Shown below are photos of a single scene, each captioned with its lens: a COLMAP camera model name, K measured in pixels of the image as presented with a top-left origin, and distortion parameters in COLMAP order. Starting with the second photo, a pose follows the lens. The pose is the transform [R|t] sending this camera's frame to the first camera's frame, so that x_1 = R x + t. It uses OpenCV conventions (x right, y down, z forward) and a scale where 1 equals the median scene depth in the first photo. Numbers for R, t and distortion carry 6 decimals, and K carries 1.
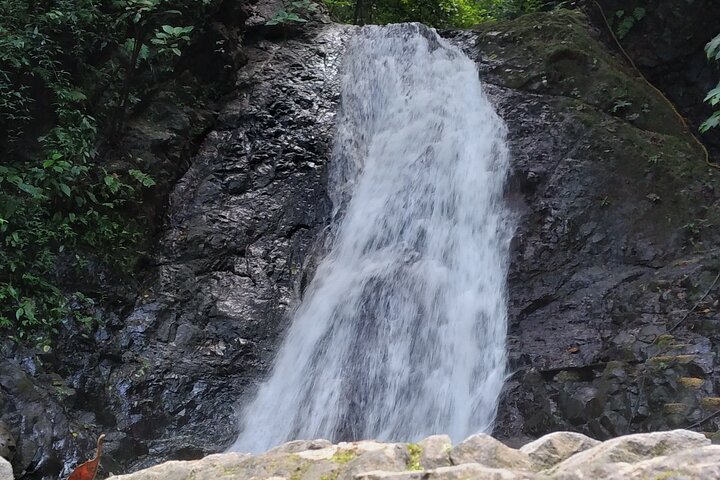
lens RADIAL K [[1225.5, 0, 344.4], [0, 1225.5, 311.0], [0, 0, 1]] dist [0.088336, 0.067996]
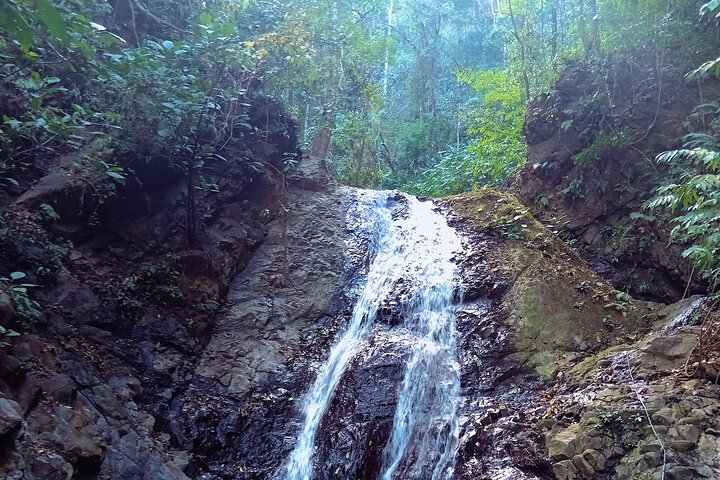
lens RADIAL K [[720.5, 0, 365.2], [0, 720.5, 411.3], [0, 0, 1]] dist [0.062080, -0.182428]
pose [[0.995077, 0.054722, 0.082628, -0.049795], [-0.054395, 0.998500, -0.006208, 0.039152], [-0.082844, 0.001683, 0.996561, 0.186920]]
